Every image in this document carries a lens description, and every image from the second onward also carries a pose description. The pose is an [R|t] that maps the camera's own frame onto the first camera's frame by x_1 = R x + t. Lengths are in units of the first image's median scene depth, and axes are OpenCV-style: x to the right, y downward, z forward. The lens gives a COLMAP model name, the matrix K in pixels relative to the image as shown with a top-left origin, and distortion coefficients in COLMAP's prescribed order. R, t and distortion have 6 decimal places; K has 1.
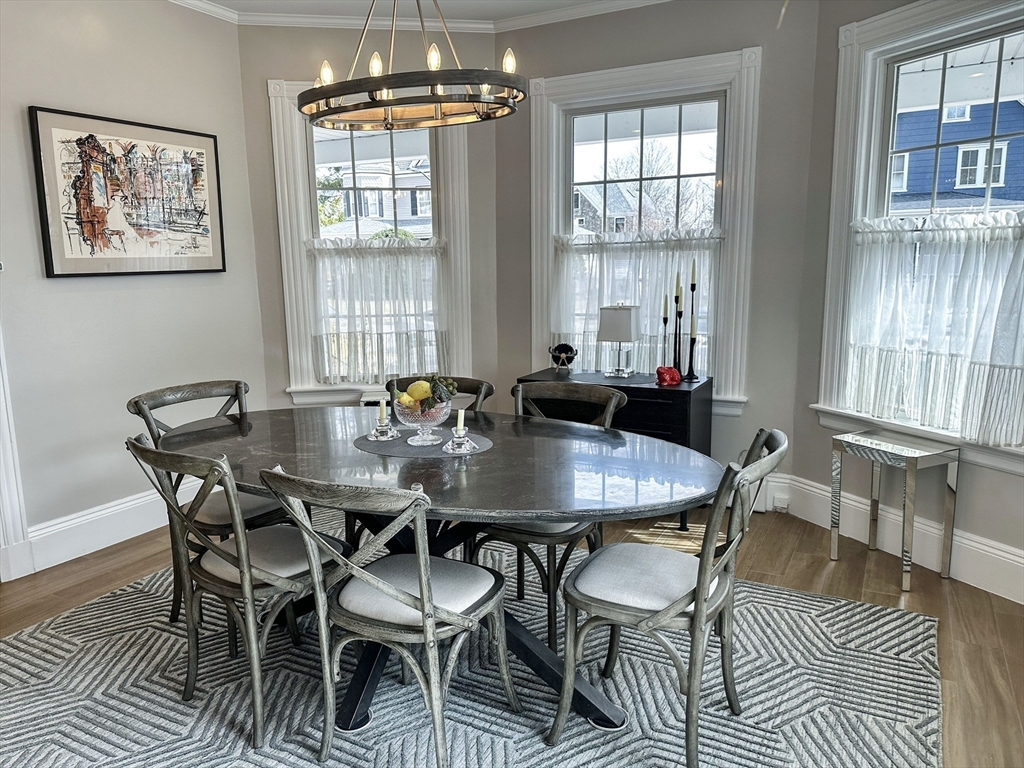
lens RADIAL K [[733.1, 0, 511.4], [0, 733.1, 389.8], [0, 0, 1]] dist [0.004063, -0.011348]
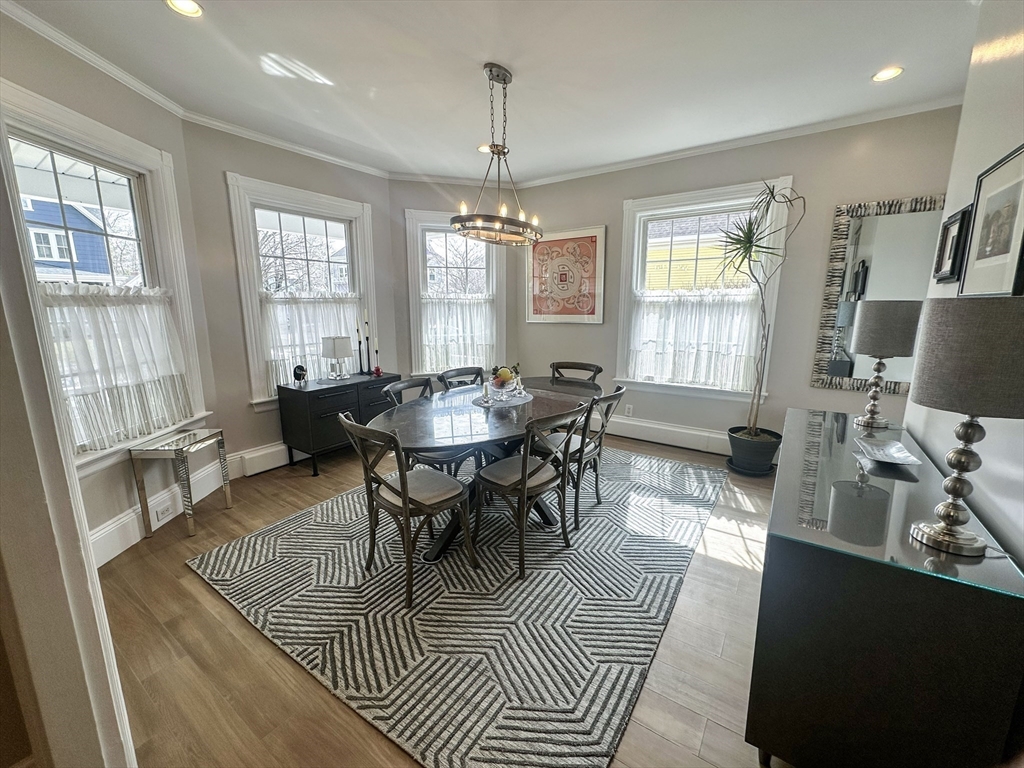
lens RADIAL K [[415.0, 0, 510.6], [0, 415.0, 383.1], [0, 0, 1]] dist [-0.002093, 0.000714]
pose [[0.115085, -0.169223, 0.978836, -0.753130], [0.172072, 0.973883, 0.148135, -0.083240], [-0.978339, 0.151382, 0.141198, 0.489499]]
